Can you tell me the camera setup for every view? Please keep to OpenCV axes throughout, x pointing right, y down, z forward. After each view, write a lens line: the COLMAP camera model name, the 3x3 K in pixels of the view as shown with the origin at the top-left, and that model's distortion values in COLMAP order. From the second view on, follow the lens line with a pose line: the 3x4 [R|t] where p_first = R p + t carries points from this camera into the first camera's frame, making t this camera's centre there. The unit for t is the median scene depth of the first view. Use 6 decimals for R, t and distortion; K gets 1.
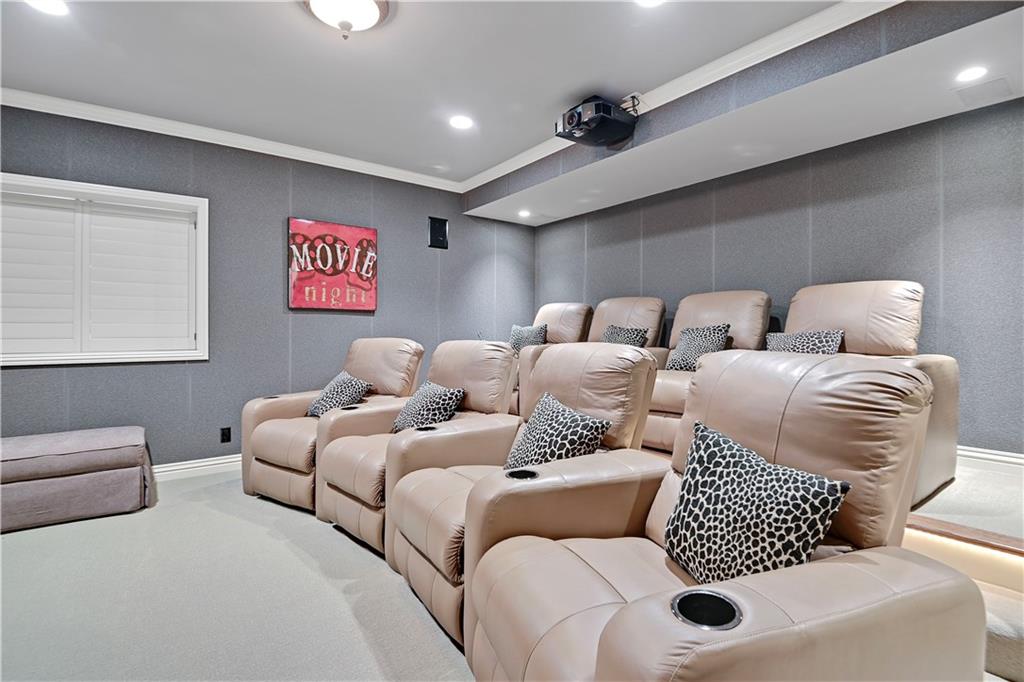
lens RADIAL K [[481.3, 0, 513.3], [0, 481.3, 332.6], [0, 0, 1]] dist [0.017185, -0.014102]
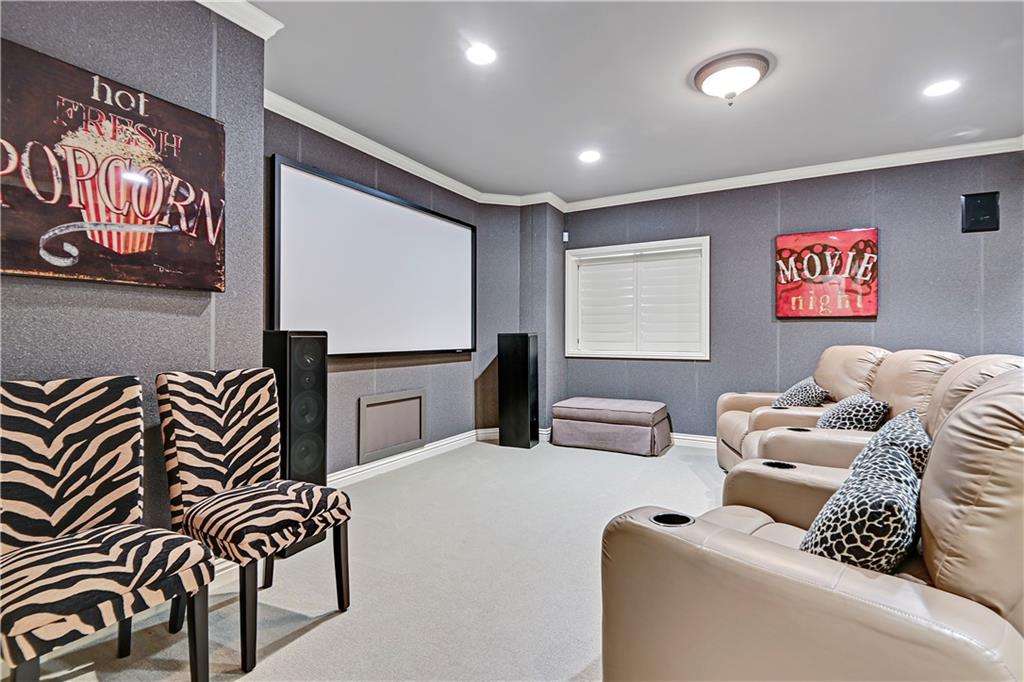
lens RADIAL K [[481.3, 0, 502.0], [0, 481.3, 337.4], [0, 0, 1]] dist [0.017185, -0.014102]
pose [[0.398719, 0.002424, -0.917070, 0.336109], [-0.004604, 0.999989, 0.000642, -0.002838], [0.917062, 0.003966, 0.398726, -0.024369]]
